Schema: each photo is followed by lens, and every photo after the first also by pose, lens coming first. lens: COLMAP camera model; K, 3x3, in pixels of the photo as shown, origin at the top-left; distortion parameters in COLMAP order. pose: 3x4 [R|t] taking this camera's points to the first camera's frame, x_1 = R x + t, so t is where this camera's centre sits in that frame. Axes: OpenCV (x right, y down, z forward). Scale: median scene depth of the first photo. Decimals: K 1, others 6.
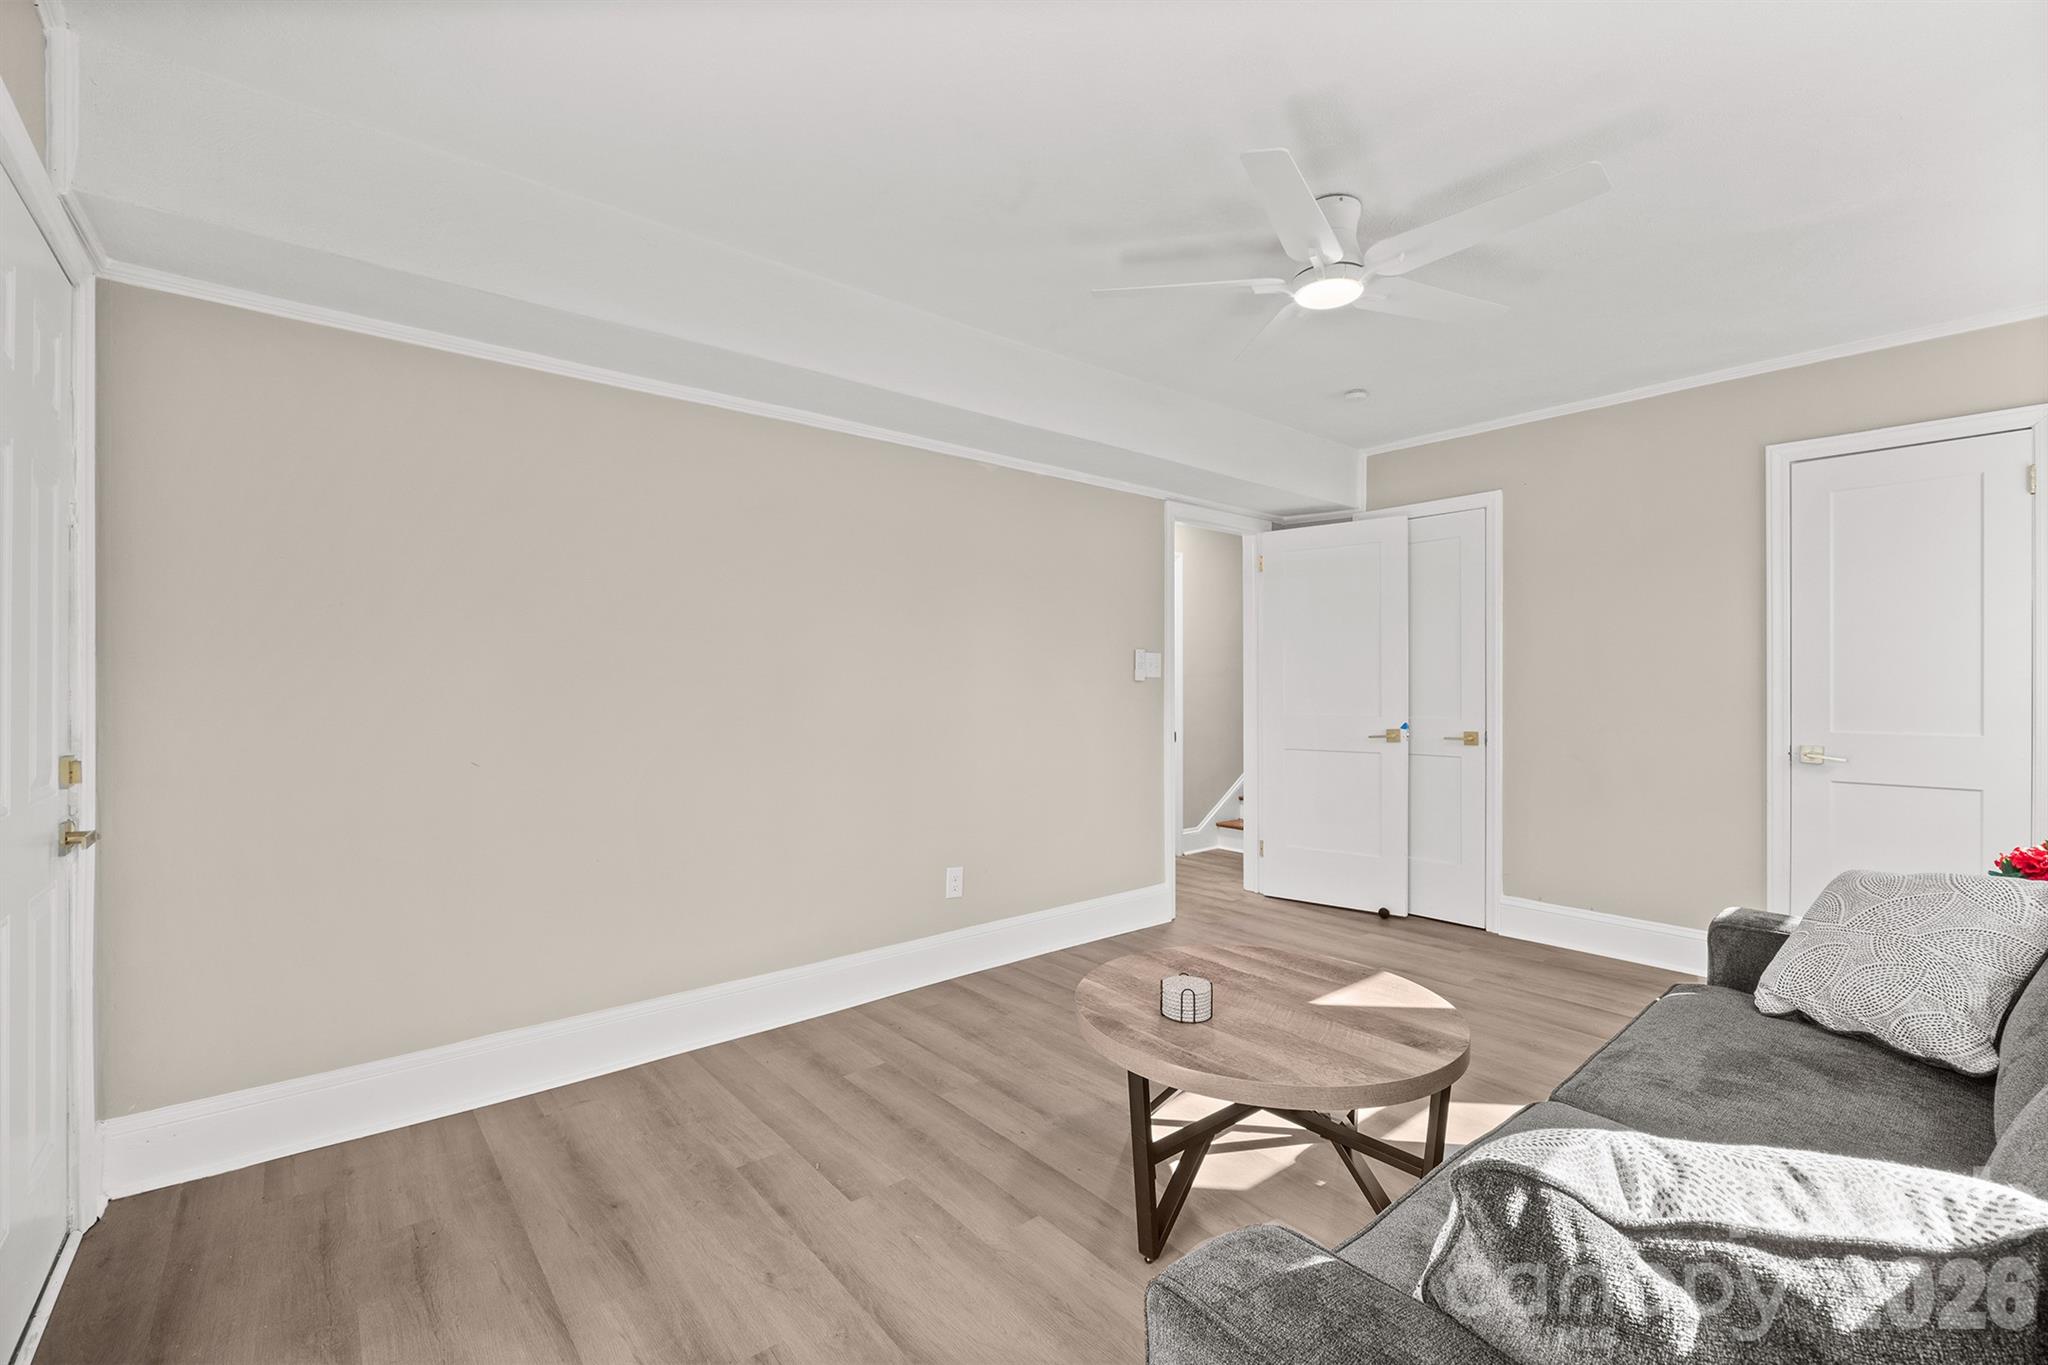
lens RADIAL K [[870.7, 0, 1027.0], [0, 870.7, 687.9], [0, 0, 1]] dist [-0.012809, 0.000019]
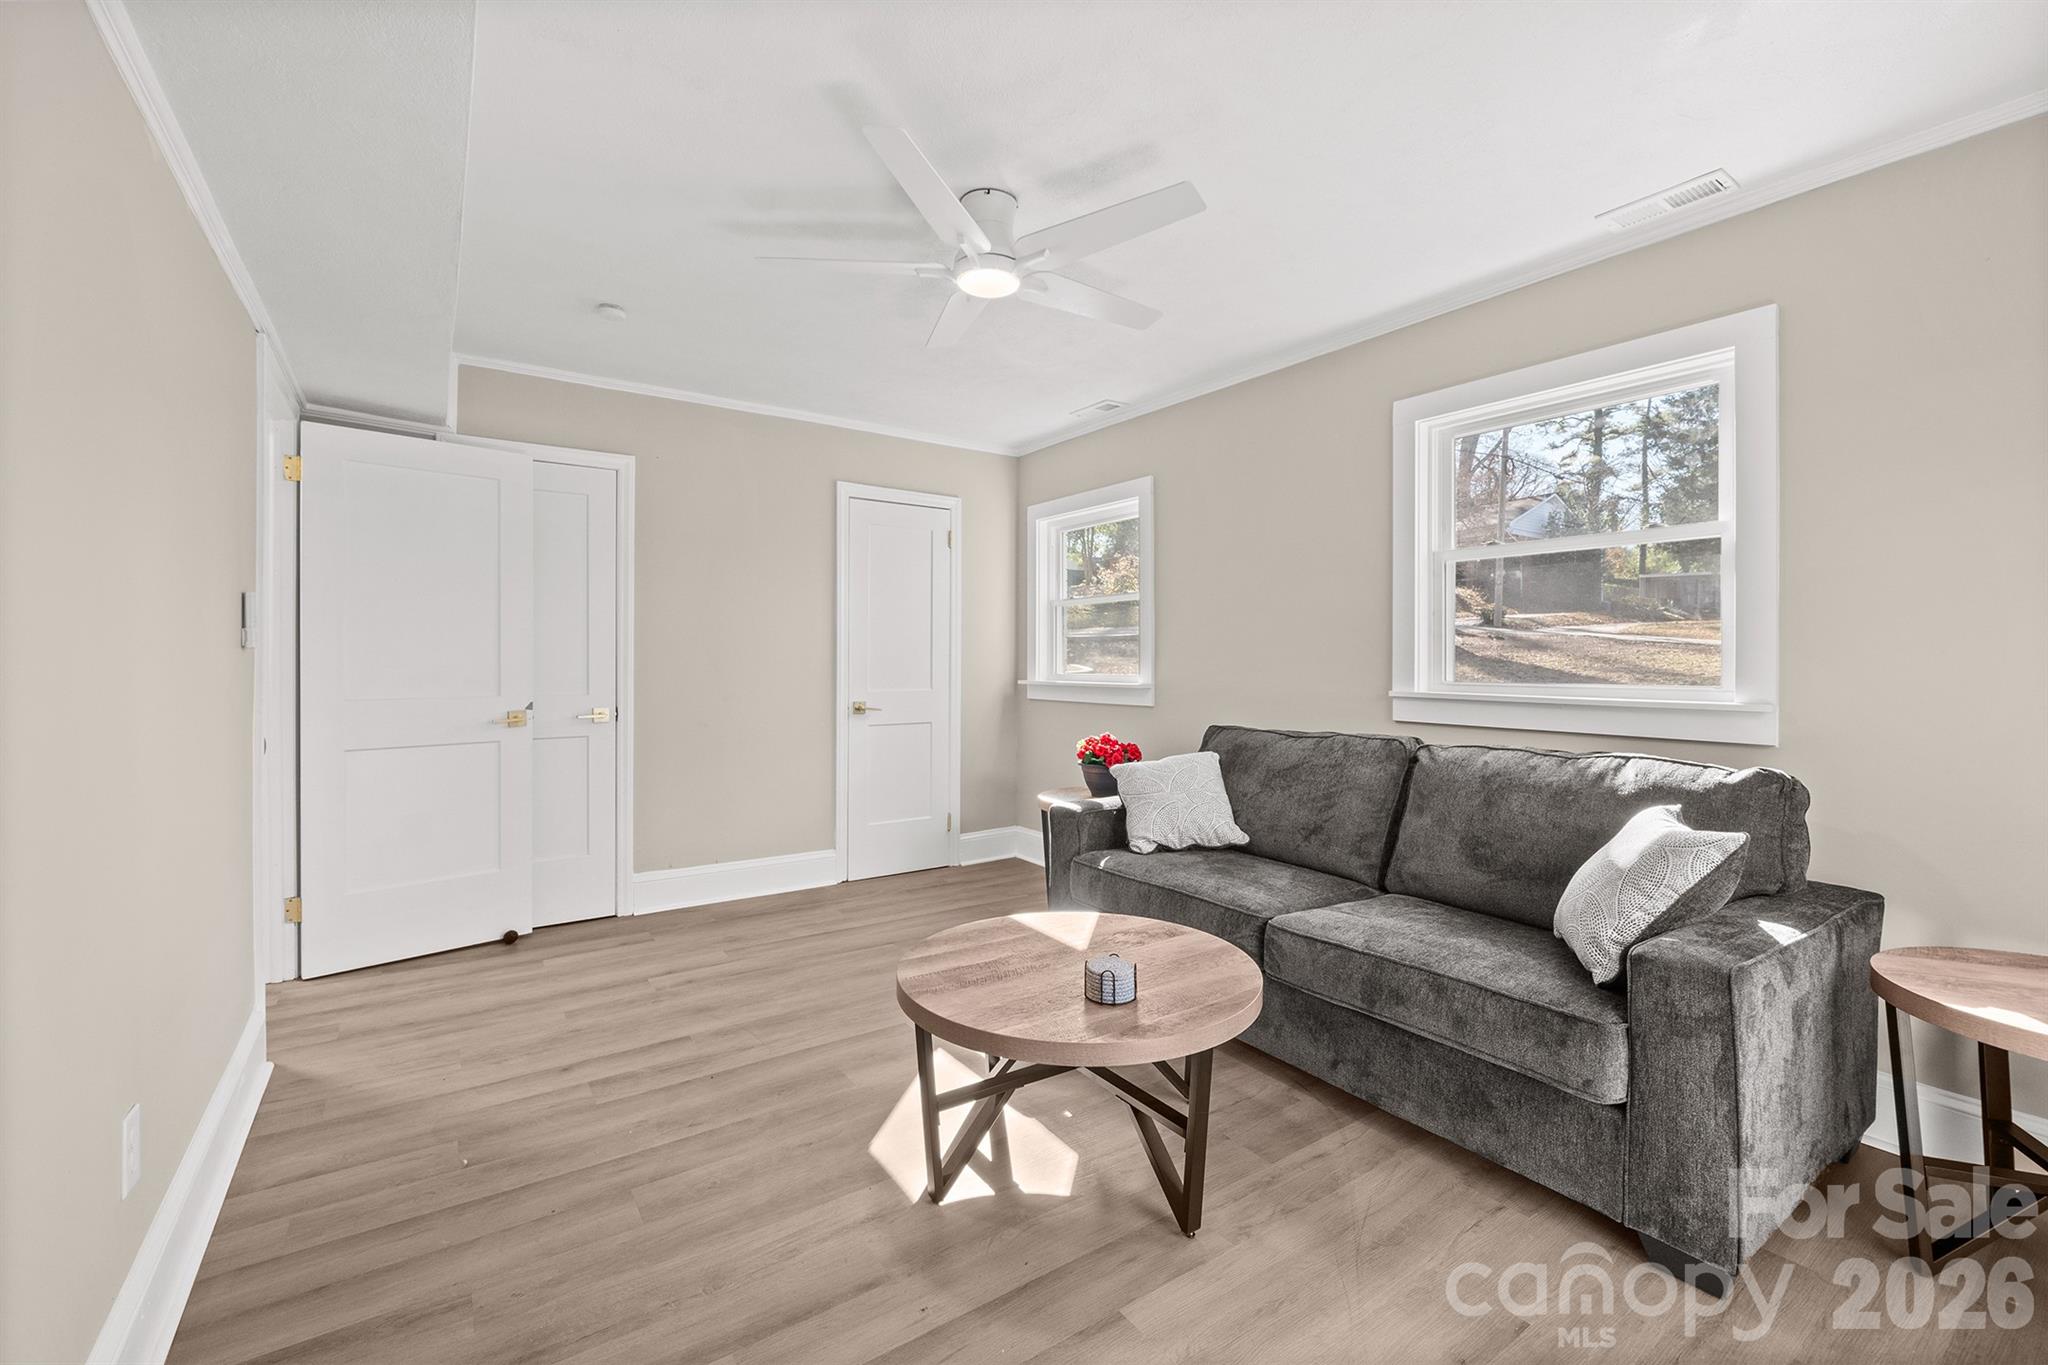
lens RADIAL K [[861.5, 0, 1031.4], [0, 861.5, 665.0], [0, 0, 1]] dist [-0.002347, -0.000176]
pose [[0.089004, -0.006634, 0.996009, -0.441341], [-0.000557, 0.999977, 0.006710, -0.002304], [-0.996031, -0.001152, 0.088999, 0.559645]]
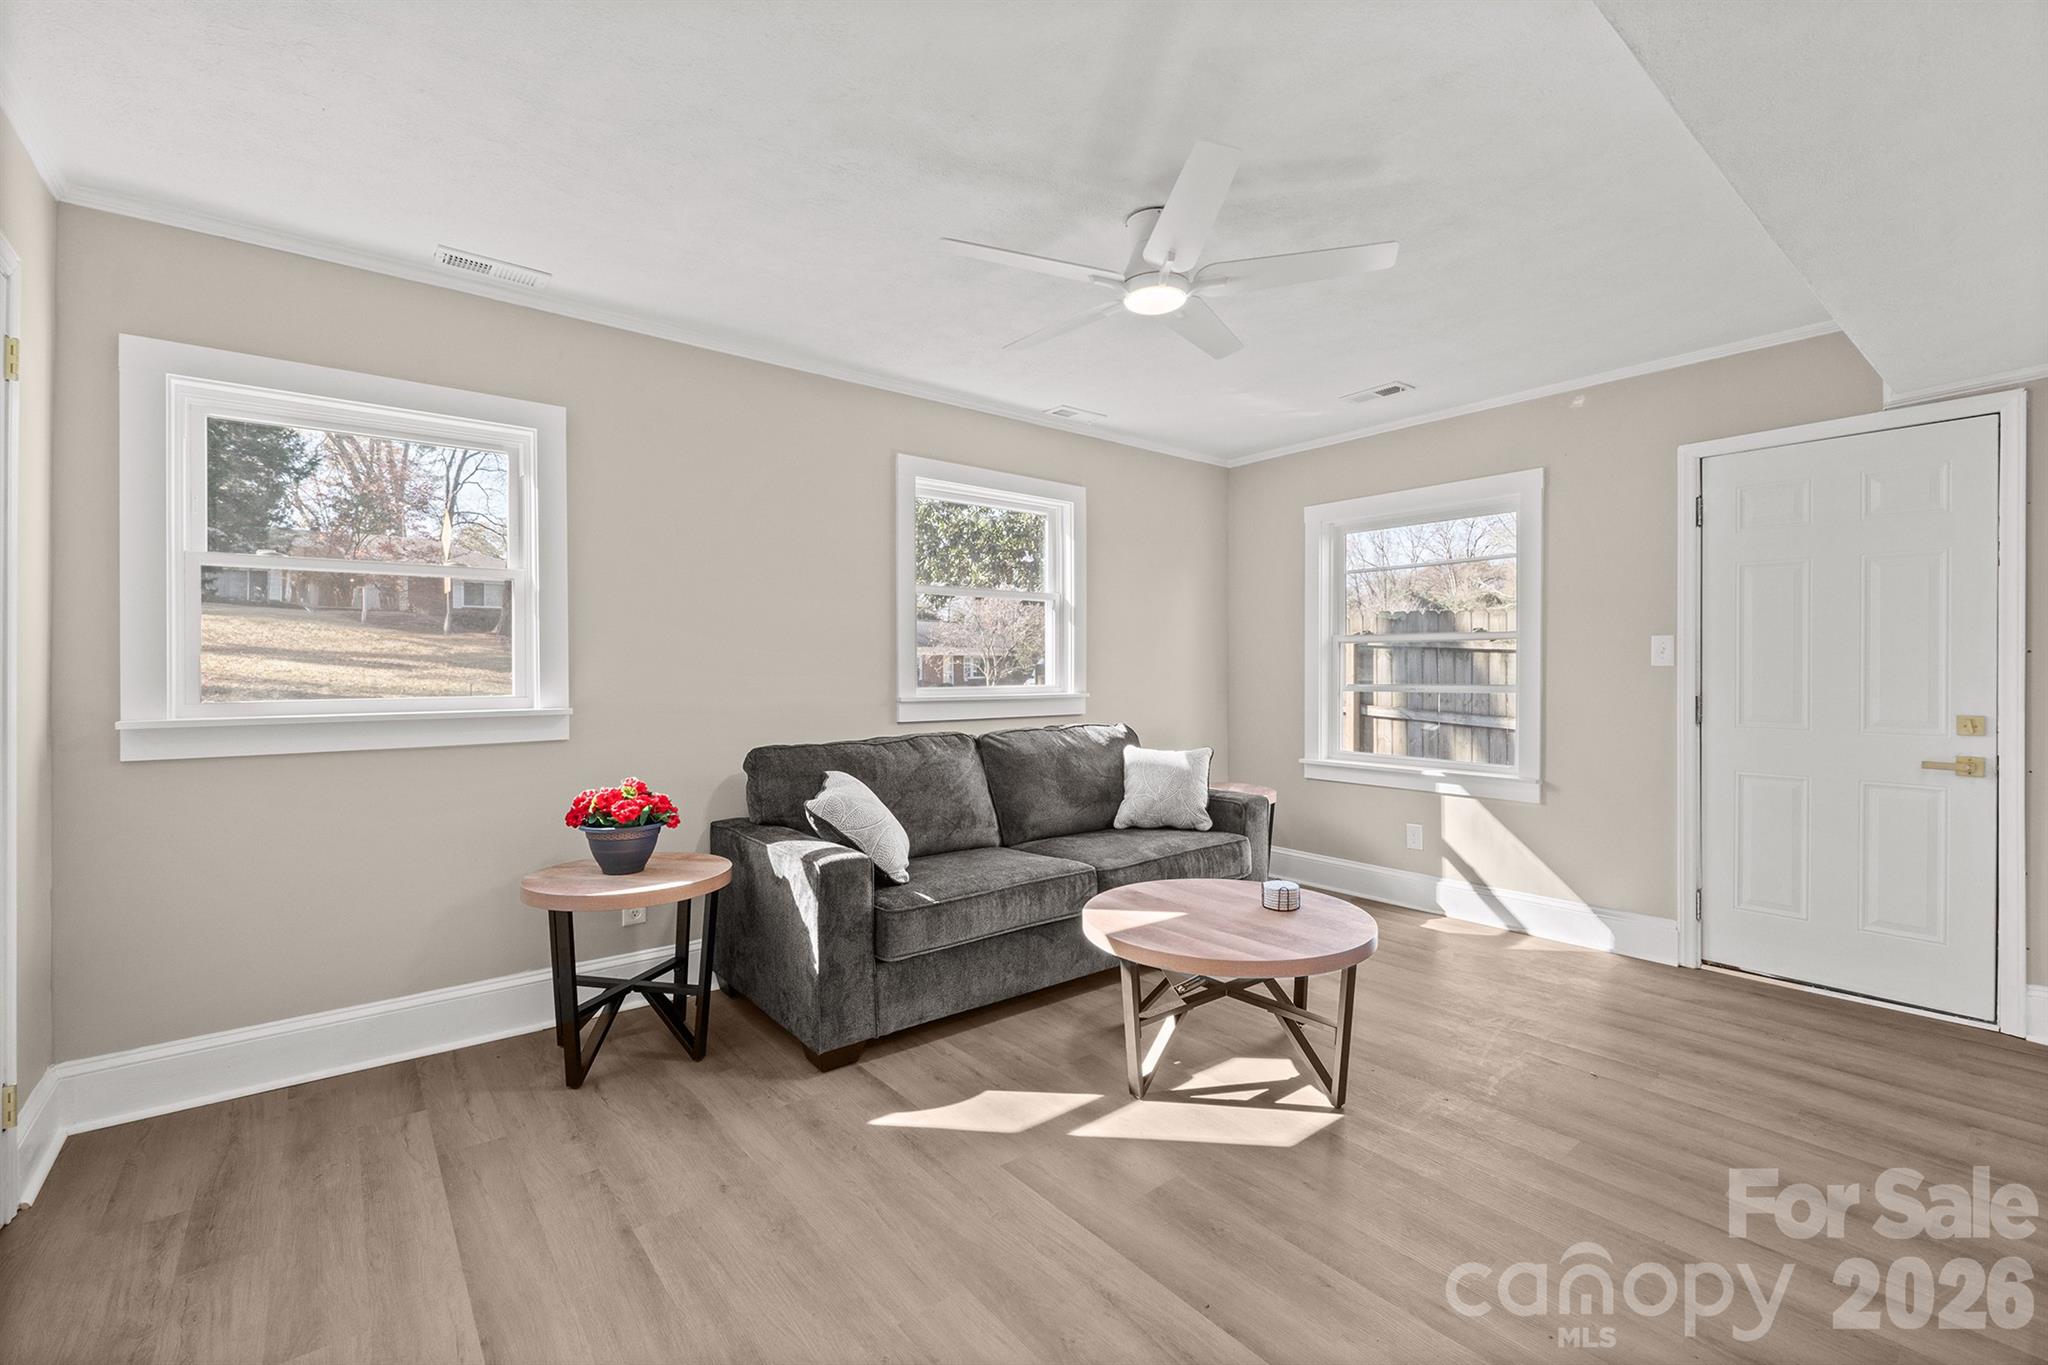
lens RADIAL K [[861.5, 0, 1031.4], [0, 861.5, 665.0], [0, 0, 1]] dist [-0.002347, -0.000176]
pose [[-0.999823, 0.001008, 0.018801, 0.313559], [0.001008, 0.999999, 0.000000, -0.009629], [-0.018801, 0.000019, -0.999823, 1.345010]]
